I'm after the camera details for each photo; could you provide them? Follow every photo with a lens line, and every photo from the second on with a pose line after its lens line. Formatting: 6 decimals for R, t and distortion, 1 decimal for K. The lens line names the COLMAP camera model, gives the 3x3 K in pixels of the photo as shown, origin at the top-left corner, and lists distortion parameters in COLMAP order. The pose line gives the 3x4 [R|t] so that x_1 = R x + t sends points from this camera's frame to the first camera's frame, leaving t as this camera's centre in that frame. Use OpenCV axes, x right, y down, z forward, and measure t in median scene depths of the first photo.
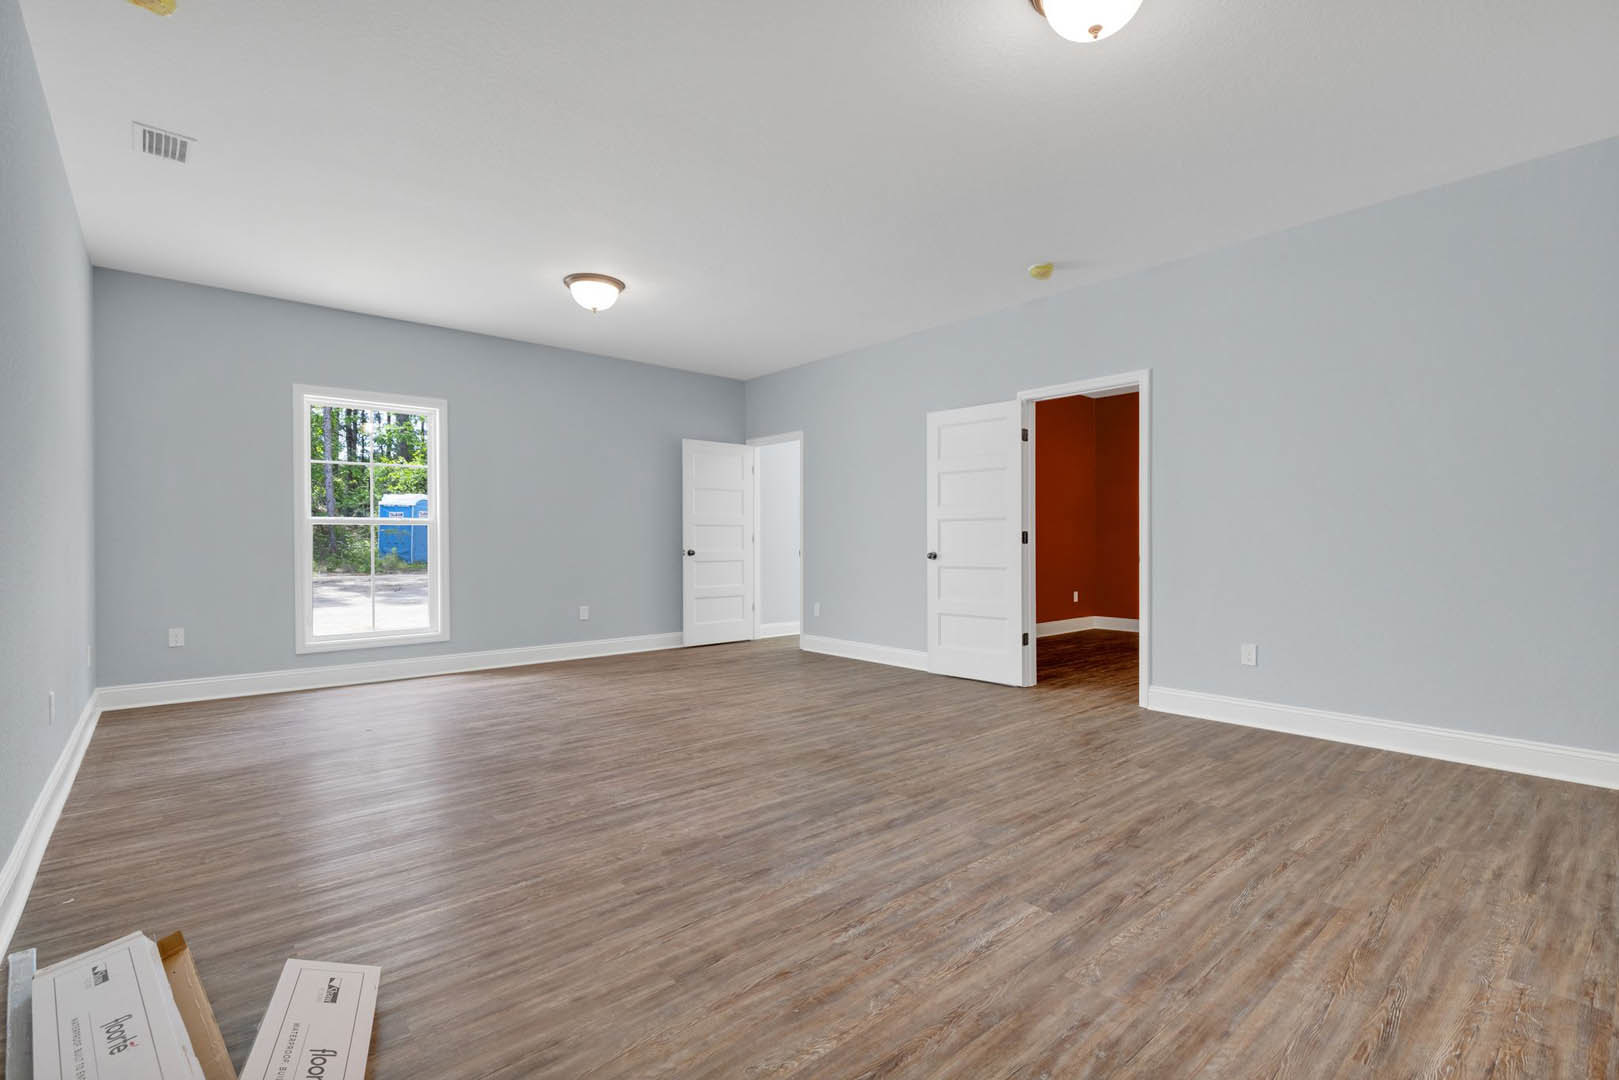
lens RADIAL K [[740.5, 0, 817.0], [0, 740.5, 532.3], [0, 0, 1]] dist [-0.002494, -0.003907]
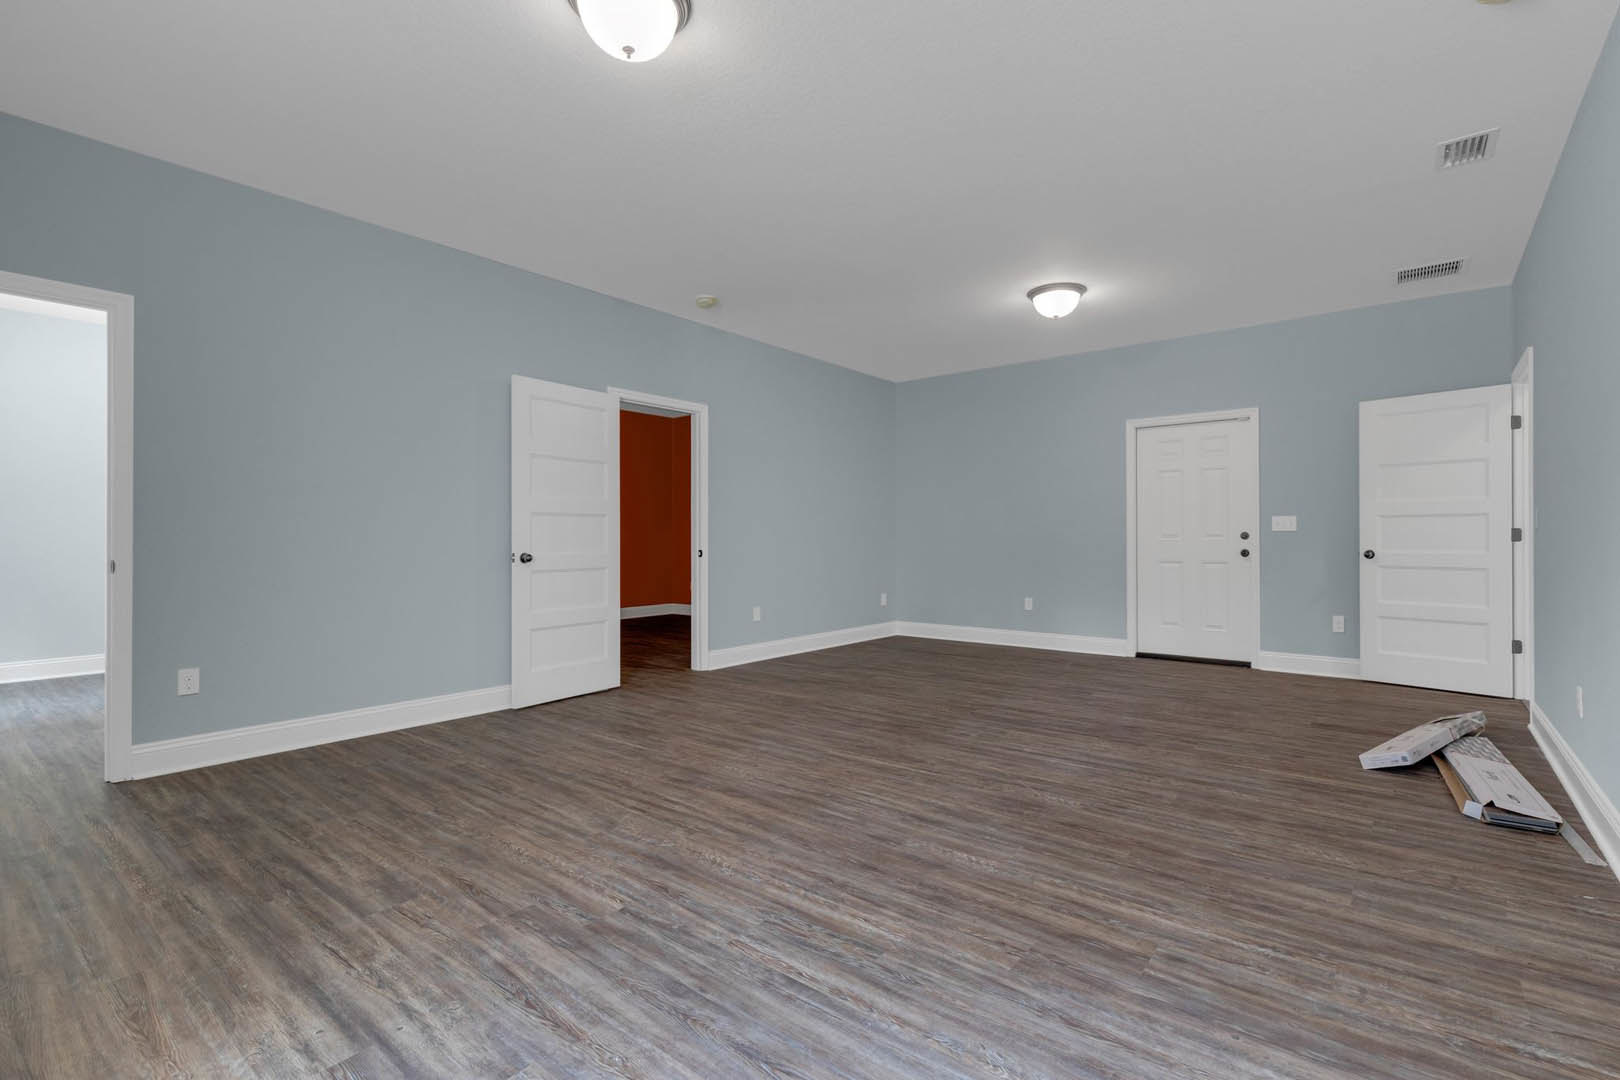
lens RADIAL K [[740.9, 0, 837.7], [0, 740.9, 533.5], [0, 0, 1]] dist [-0.002494, -0.003907]
pose [[-0.193575, 0.012832, 0.981001, -1.049476], [-0.010552, 0.999829, -0.015160, 0.022598], [-0.981029, -0.013287, -0.193407, 1.276584]]
